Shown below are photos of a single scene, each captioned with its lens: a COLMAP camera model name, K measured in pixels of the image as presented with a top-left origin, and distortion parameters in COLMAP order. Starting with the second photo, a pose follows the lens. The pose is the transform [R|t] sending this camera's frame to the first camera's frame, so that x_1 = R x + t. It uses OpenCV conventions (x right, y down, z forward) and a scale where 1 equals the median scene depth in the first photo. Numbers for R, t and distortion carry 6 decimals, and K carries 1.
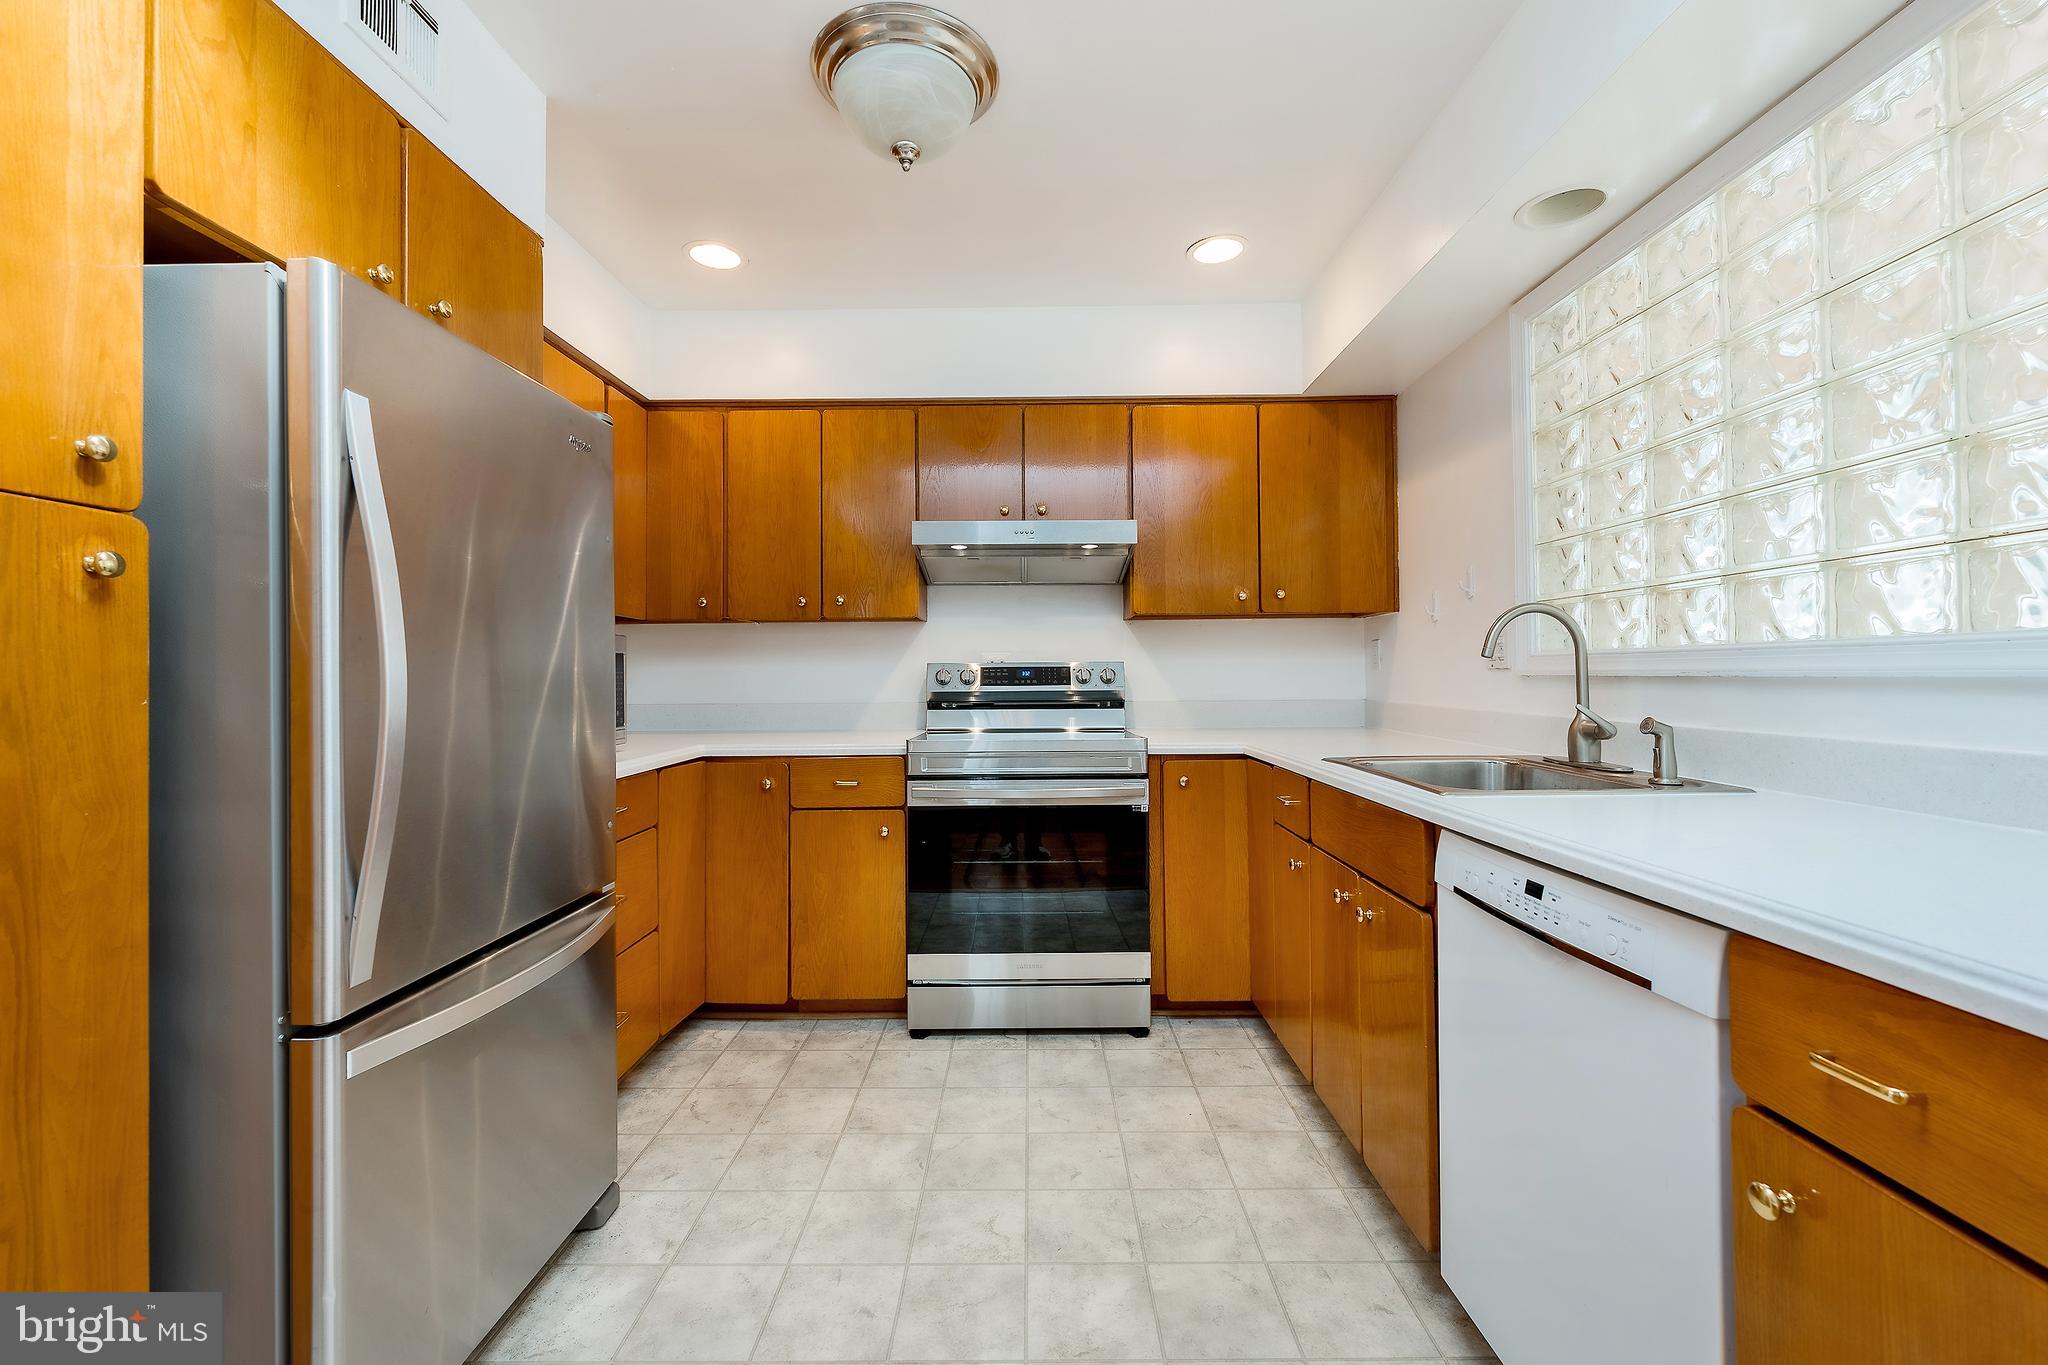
lens RADIAL K [[844.4, 0, 1024.2], [0, 844.4, 667.5], [0, 0, 1]] dist [-0.001453, -0.000120]
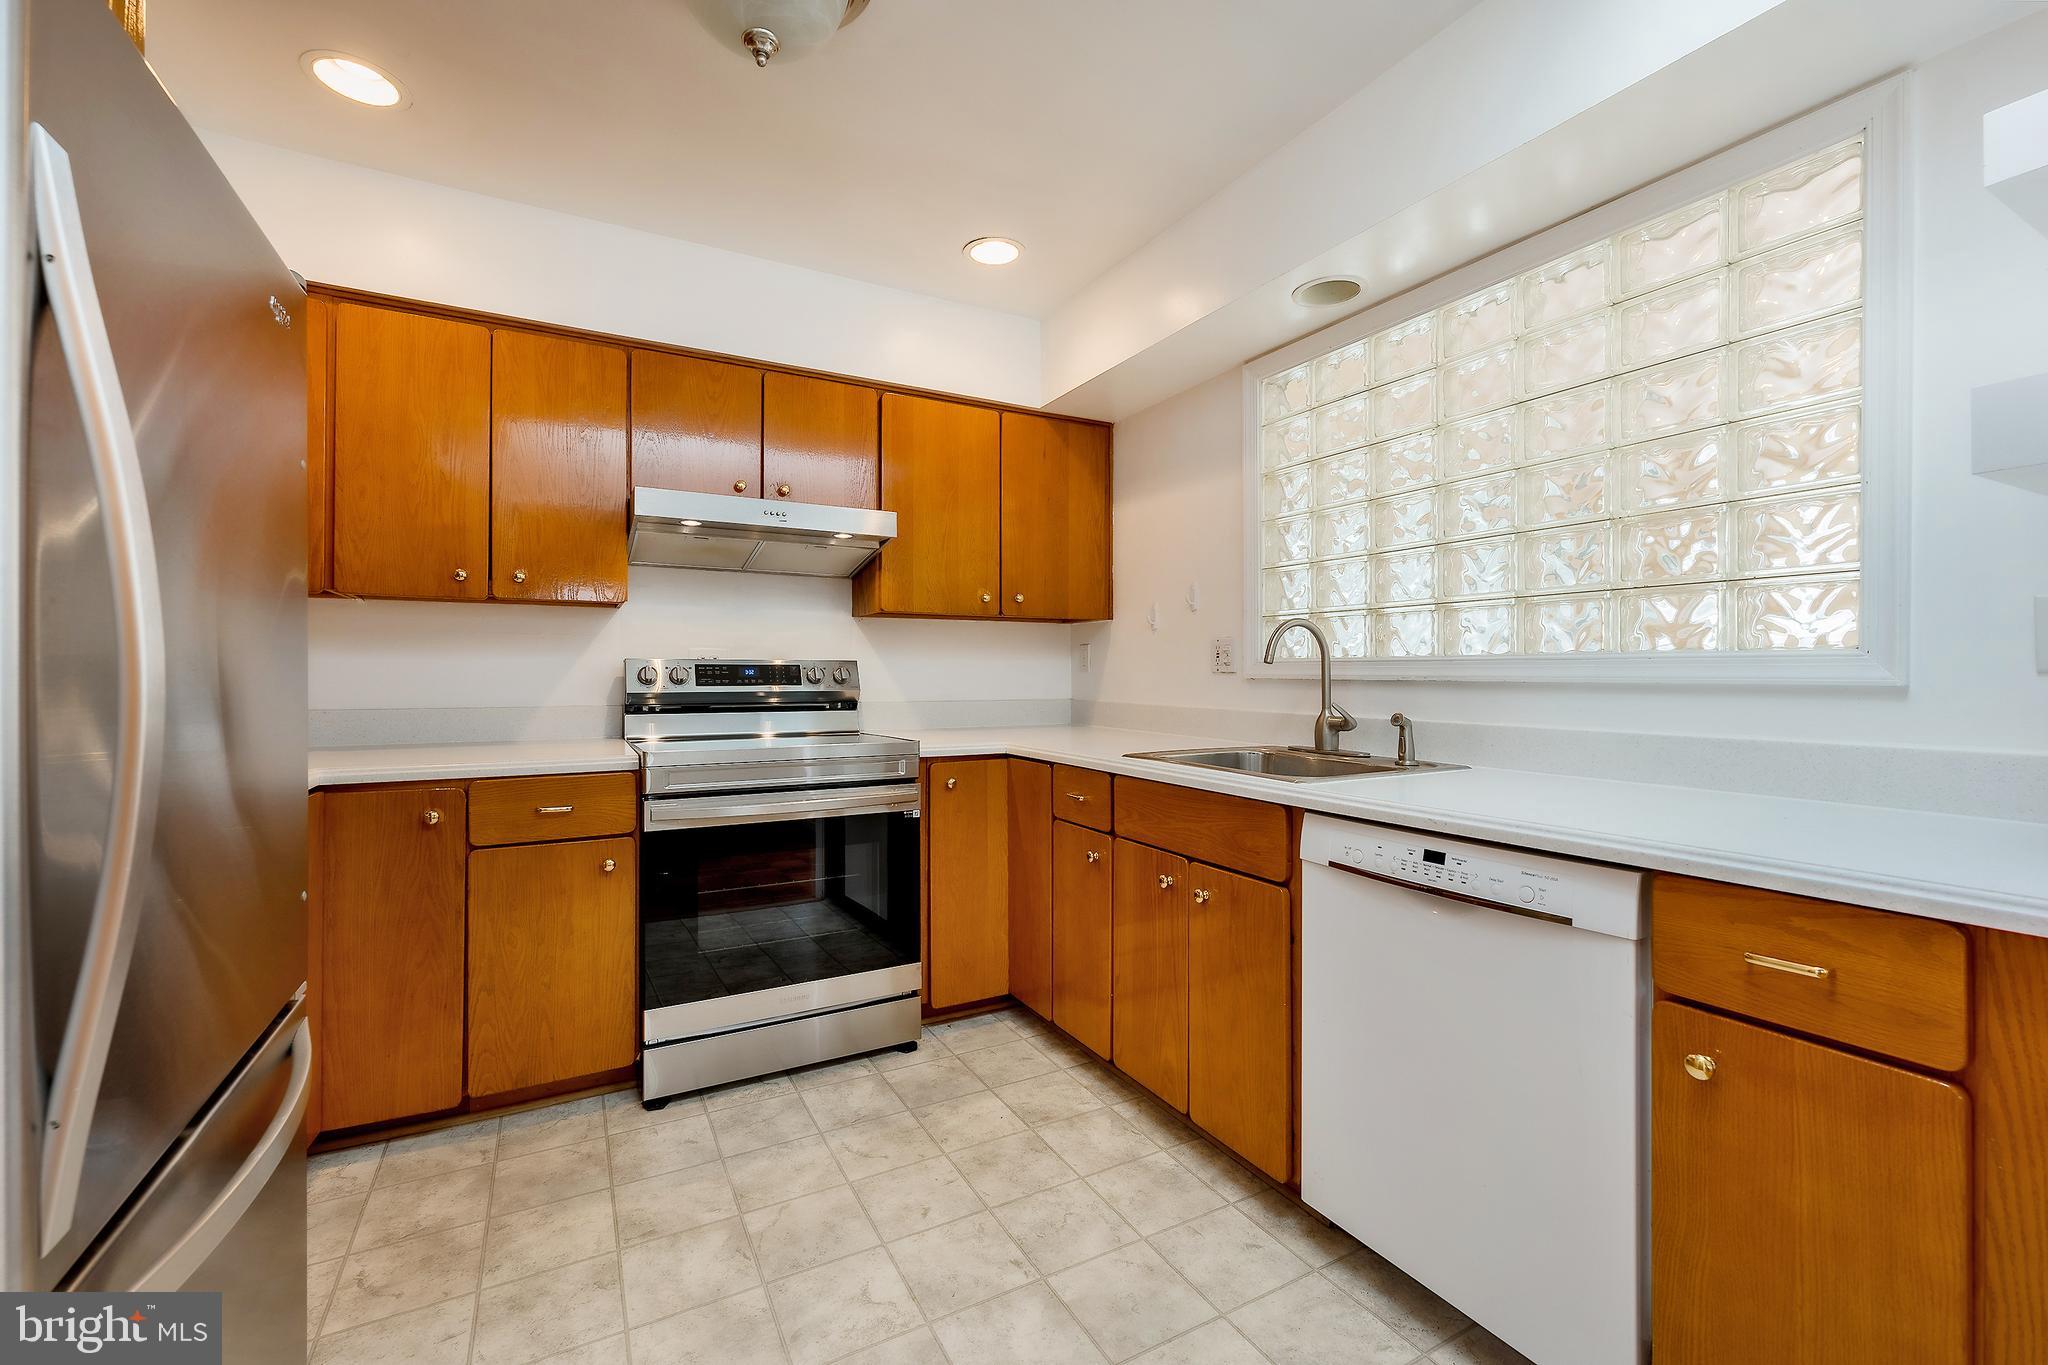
lens RADIAL K [[843.3, 0, 1030.7], [0, 843.3, 672.7], [0, 0, 1]] dist [-0.001244, -0.000185]
pose [[0.872612, 0.009627, 0.488319, -0.219167], [-0.013247, 0.999904, 0.003959, 0.000438], [-0.488235, -0.009923, 0.872656, 0.100628]]
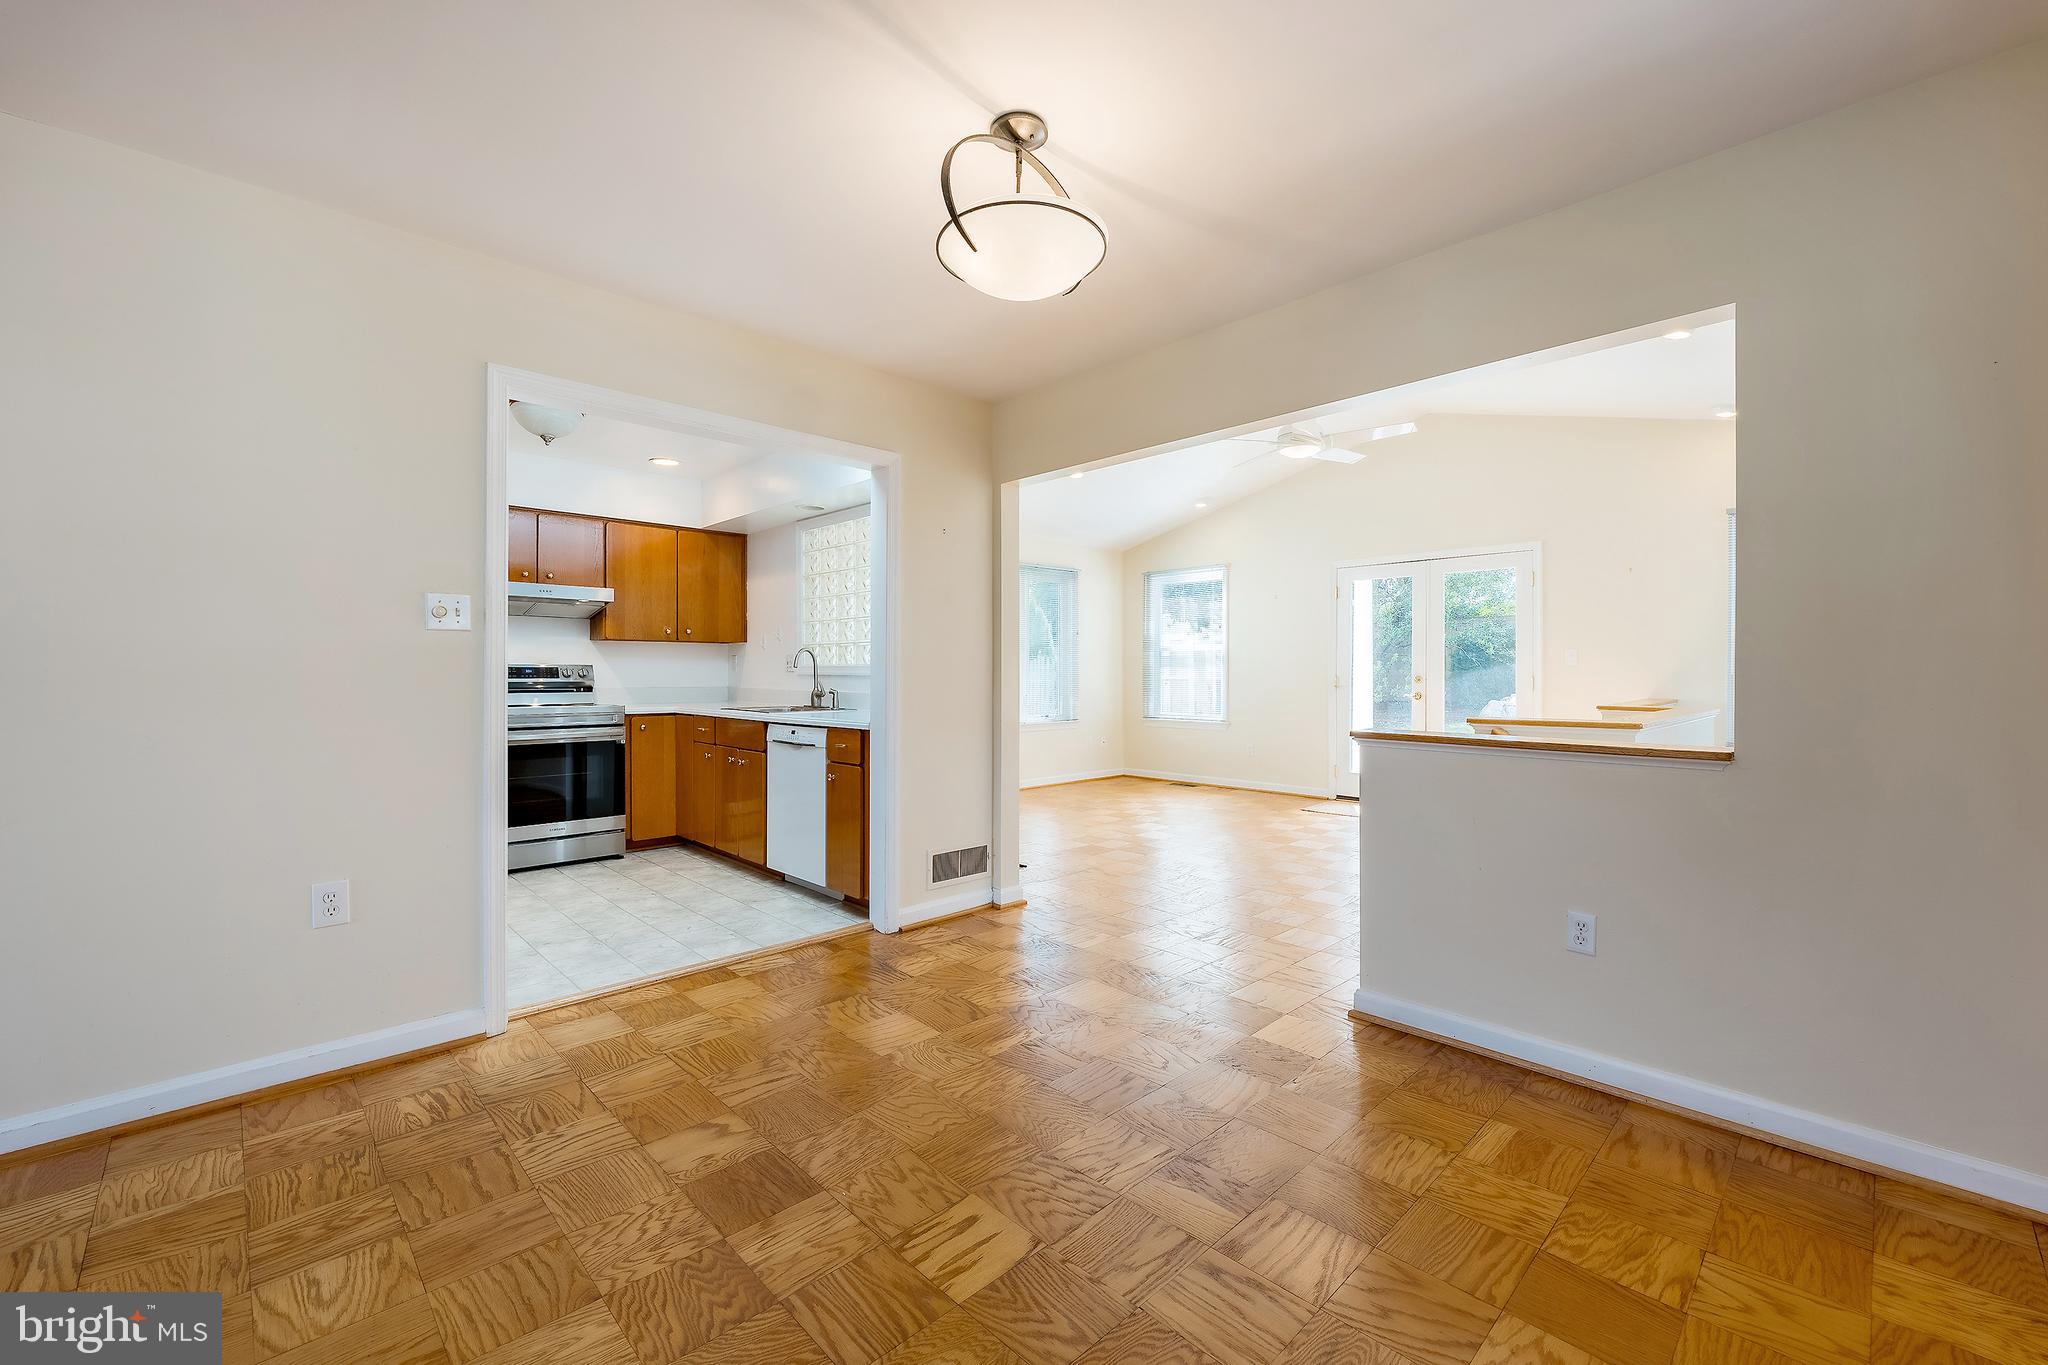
lens RADIAL K [[835.4, 0, 1017.8], [0, 835.4, 671.6], [0, 0, 1]] dist [-0.001484, -0.000186]
pose [[0.723294, 0.008368, 0.690490, -0.538405], [-0.013469, 0.999907, 0.001991, -0.010025], [-0.690409, -0.010740, 0.723339, -1.030393]]
